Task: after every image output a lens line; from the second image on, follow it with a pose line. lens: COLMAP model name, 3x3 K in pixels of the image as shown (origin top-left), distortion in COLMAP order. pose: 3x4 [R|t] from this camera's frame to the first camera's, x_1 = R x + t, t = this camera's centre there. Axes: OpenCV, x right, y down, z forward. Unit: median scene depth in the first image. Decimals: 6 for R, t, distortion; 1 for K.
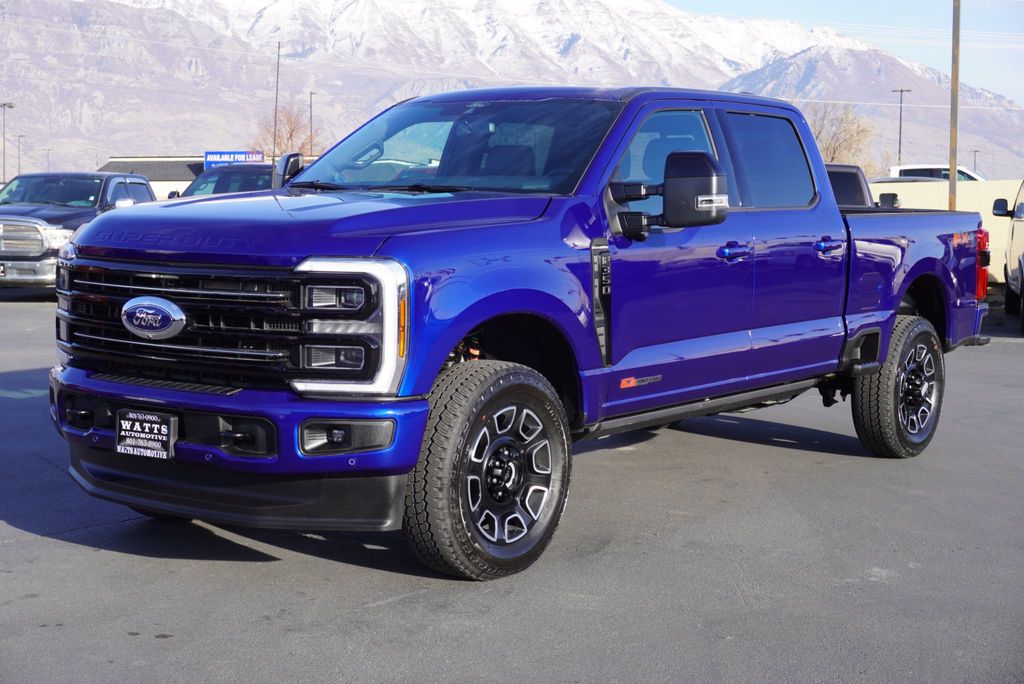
lens RADIAL K [[1495.9, 0, 512.0], [0, 1495.9, 334.2], [0, 0, 1]] dist [0.008668, 0.000000]
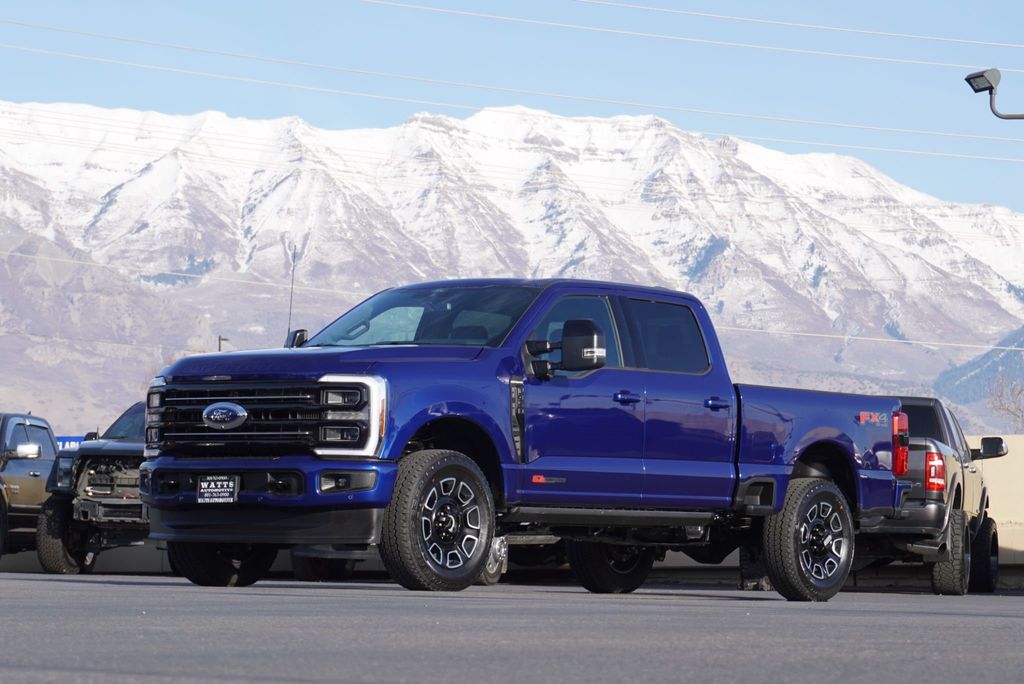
lens RADIAL K [[2791.7, 0, 510.2], [0, 2791.7, 343.3], [0, 0, 1]] dist [0.014454, 0.000000]
pose [[0.999634, 0.005679, -0.026463, 0.133897], [-0.009824, 0.987190, -0.159248, 0.367209], [0.025219, 0.159450, 0.986884, -1.846945]]
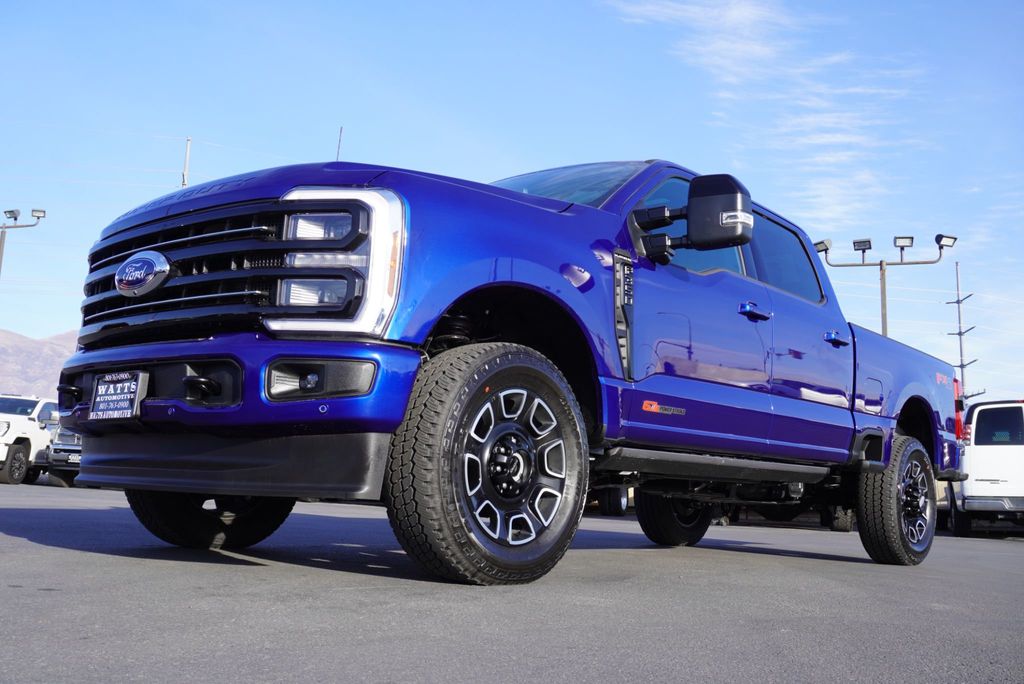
lens RADIAL K [[957.7, 0, 516.1], [0, 957.7, 336.9], [0, 0, 1]] dist [-0.018224, 0.000000]
pose [[0.997435, 0.024370, -0.067297, 0.034757], [-0.039979, 0.969594, -0.241431, 0.157493], [0.059367, 0.243502, 0.968082, 0.428581]]
